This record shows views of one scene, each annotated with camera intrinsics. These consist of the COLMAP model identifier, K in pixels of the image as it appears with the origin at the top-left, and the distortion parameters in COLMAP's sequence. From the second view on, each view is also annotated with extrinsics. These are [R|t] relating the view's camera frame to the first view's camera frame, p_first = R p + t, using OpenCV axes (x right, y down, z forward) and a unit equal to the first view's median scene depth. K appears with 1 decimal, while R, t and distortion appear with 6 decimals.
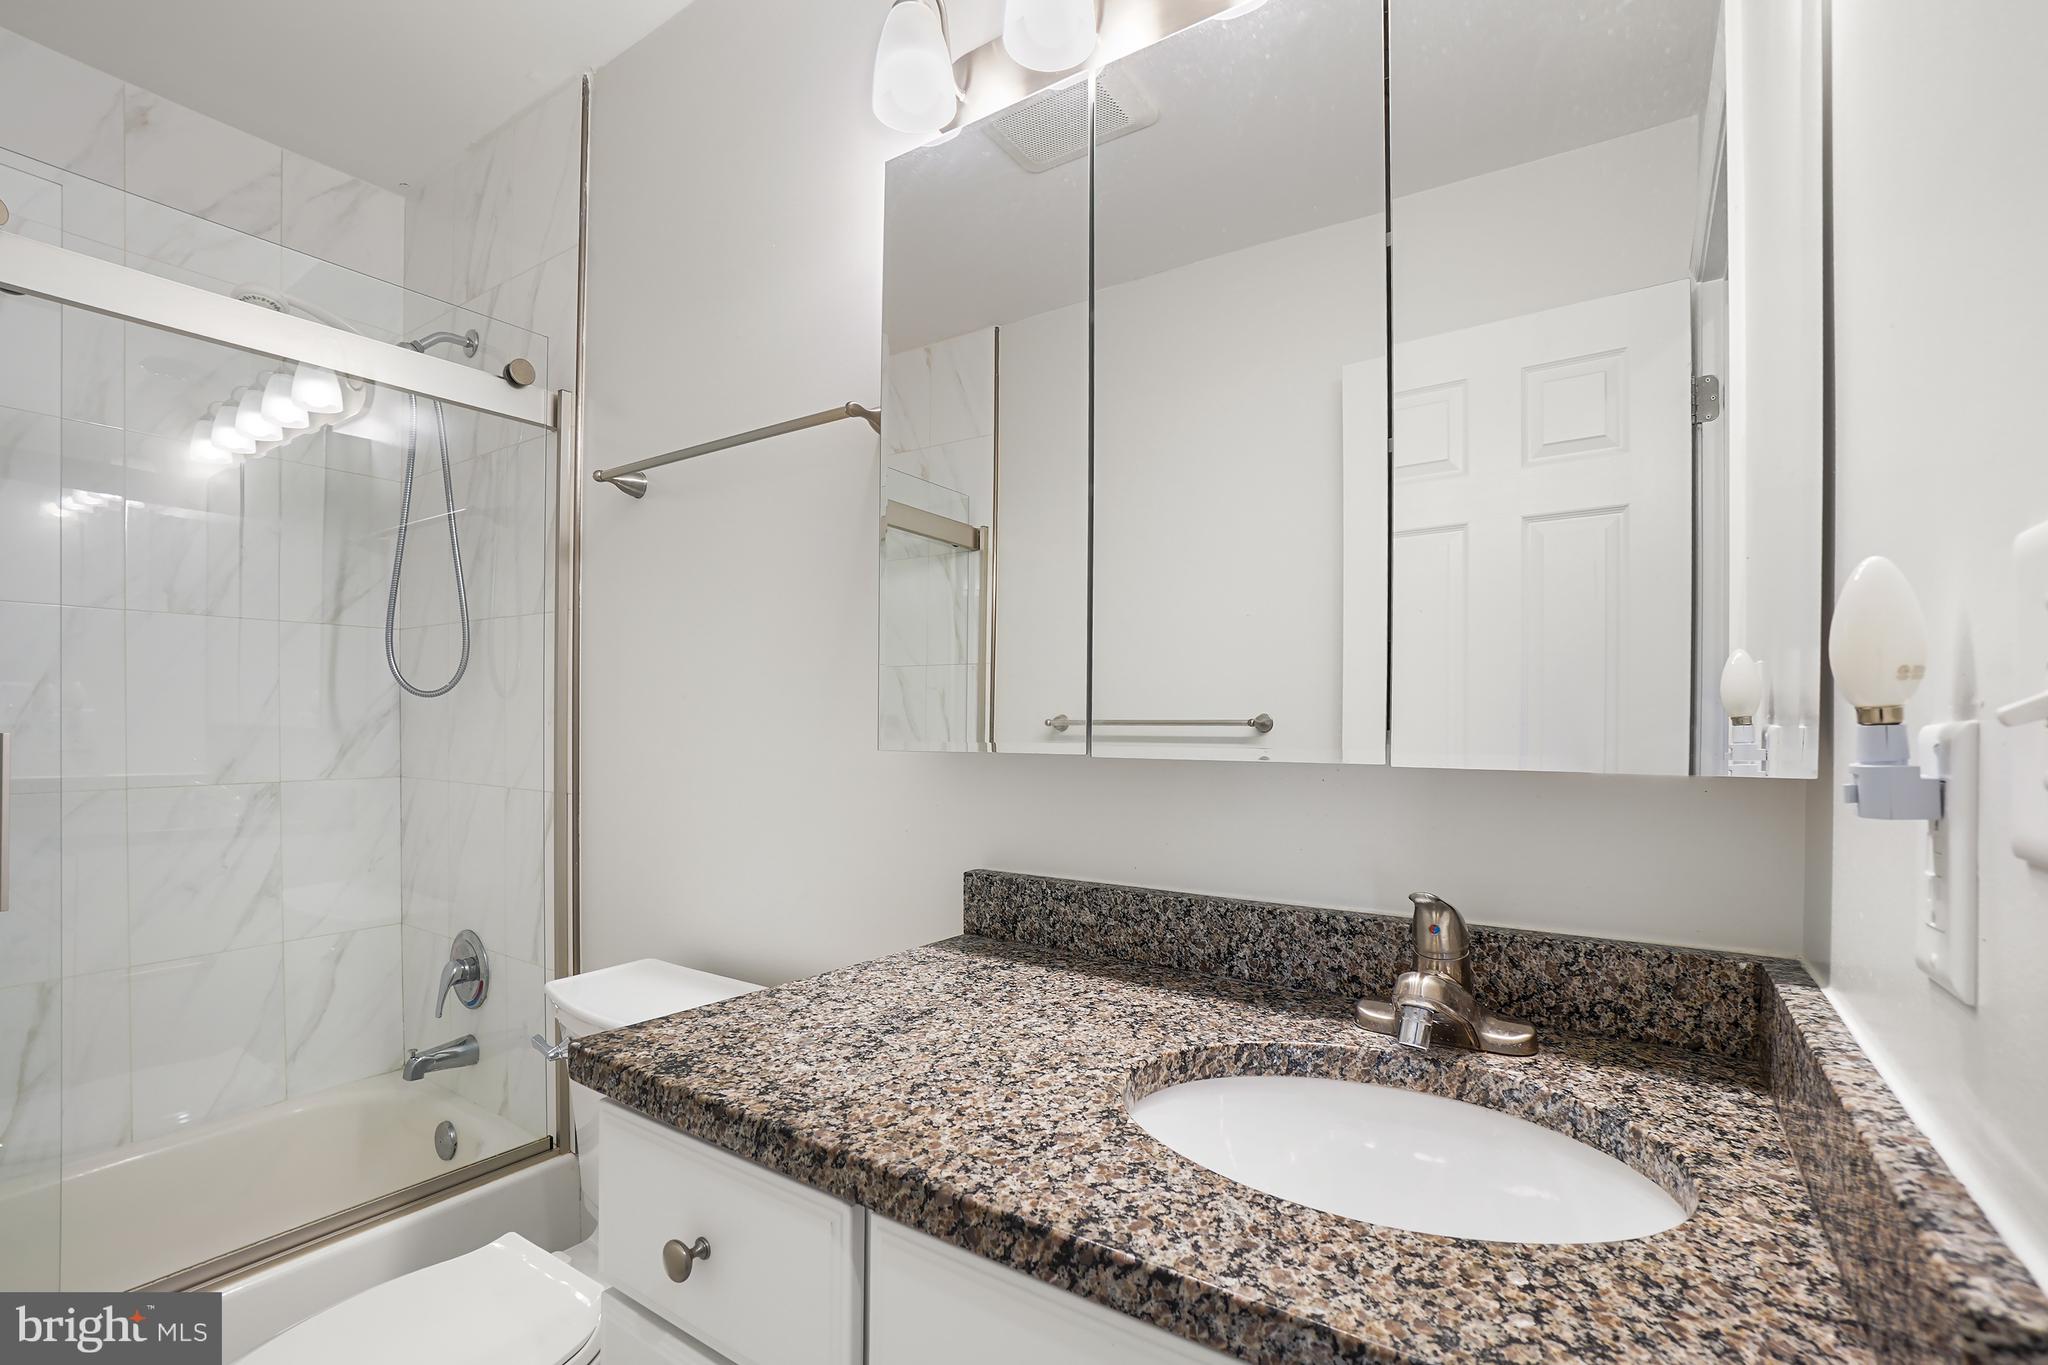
lens RADIAL K [[904.3, 0, 1015.5], [0, 904.3, 689.7], [0, 0, 1]] dist [-0.060286, 0.020049]
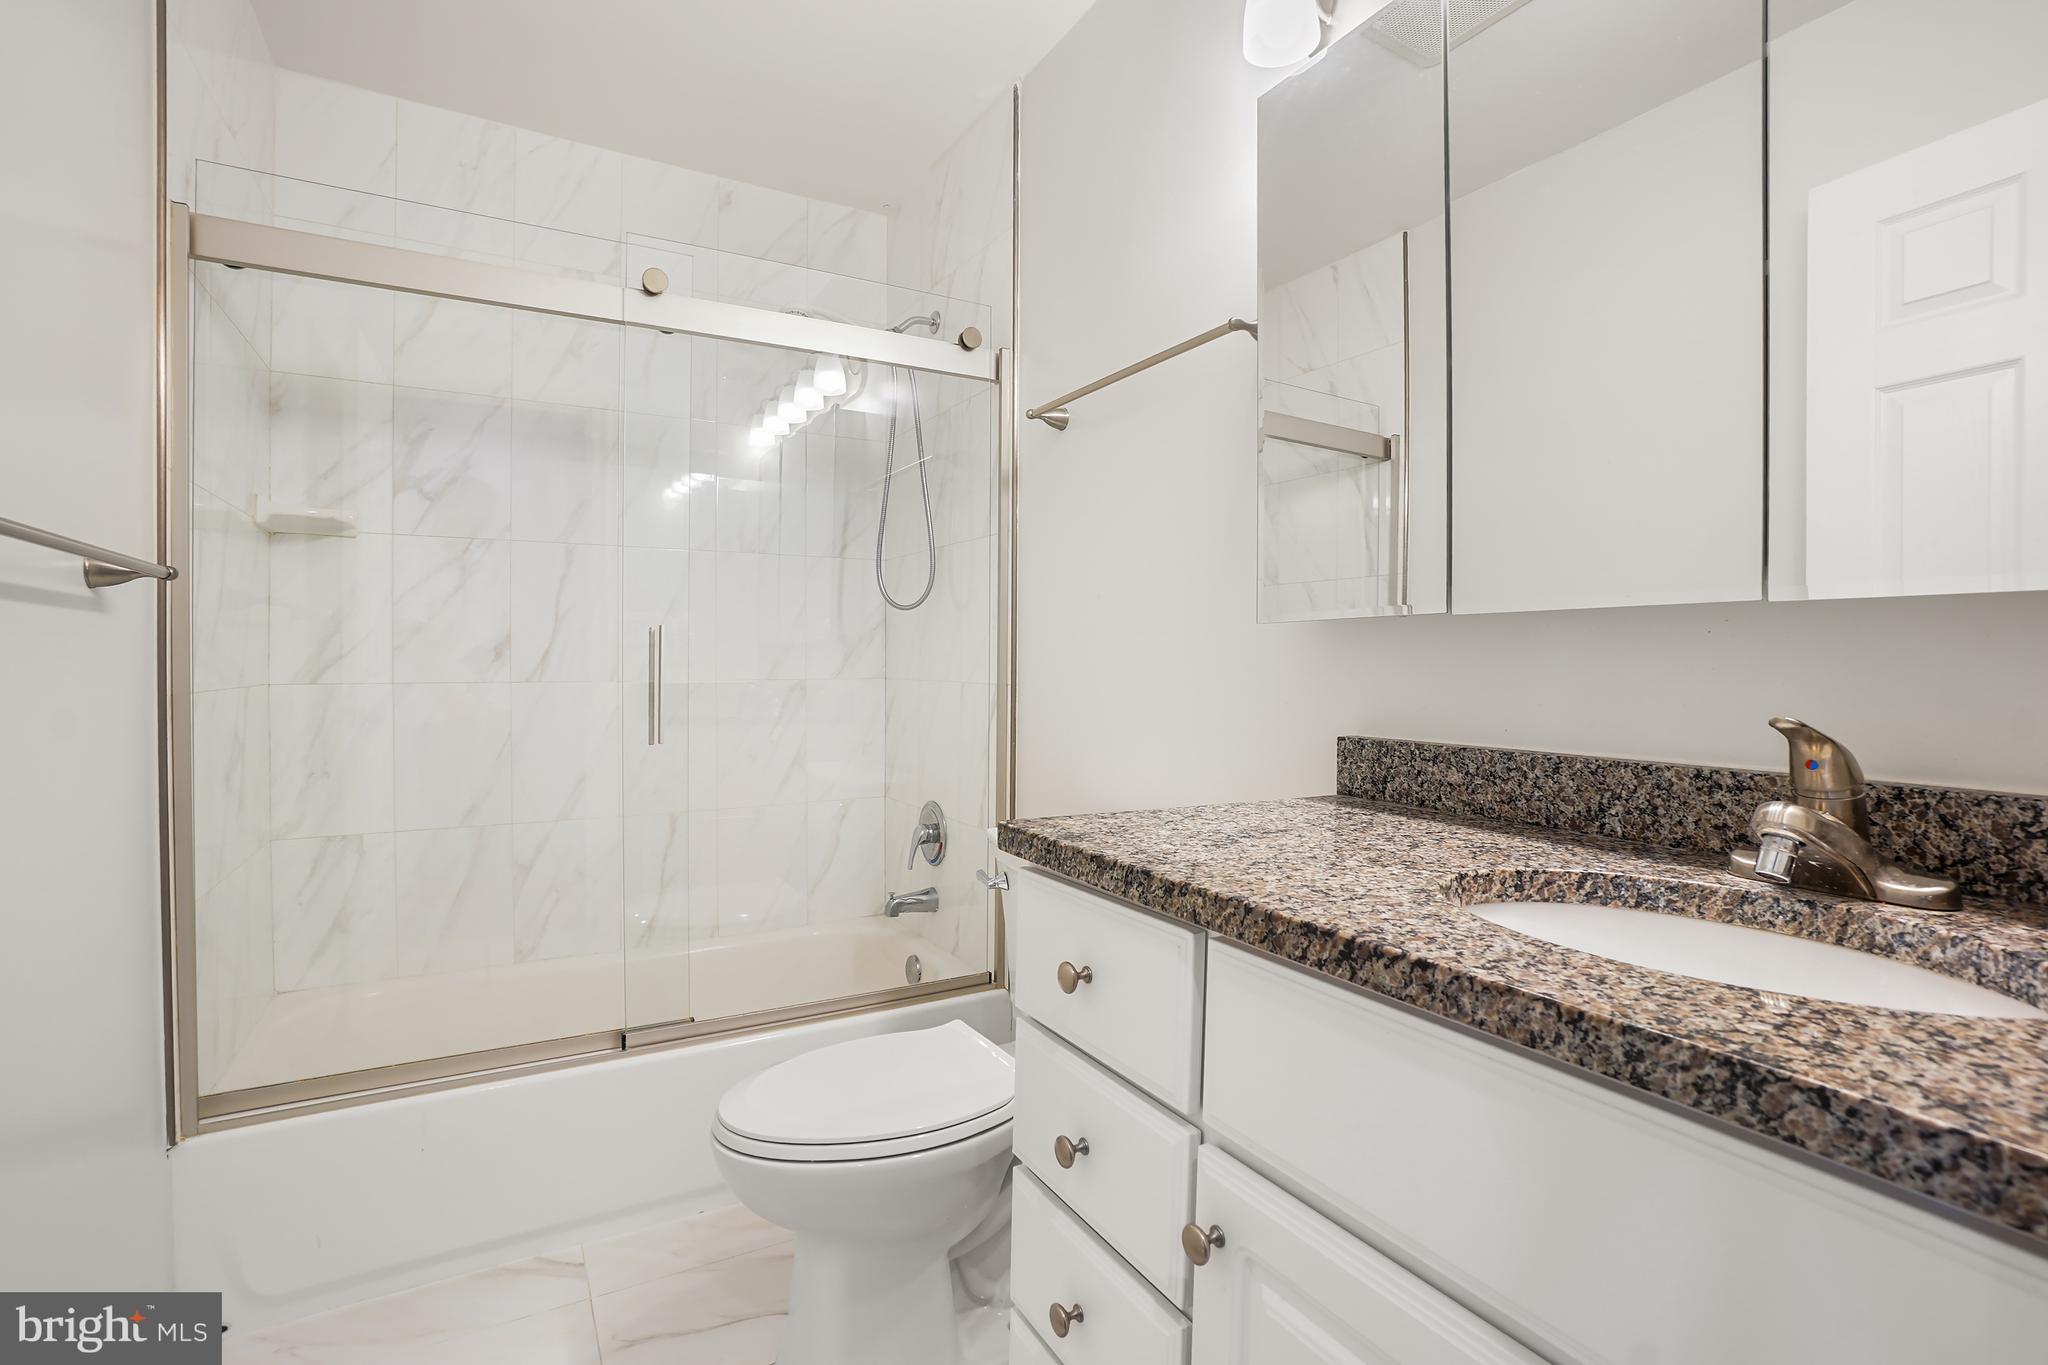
lens RADIAL K [[945.6, 0, 988.5], [0, 945.6, 645.8], [0, 0, 1]] dist [-0.075956, 0.024479]
pose [[0.879879, -0.000793, -0.475197, 0.152214], [-0.002505, 0.999977, -0.006307, 0.147085], [0.475191, 0.006740, 0.879857, -0.248324]]
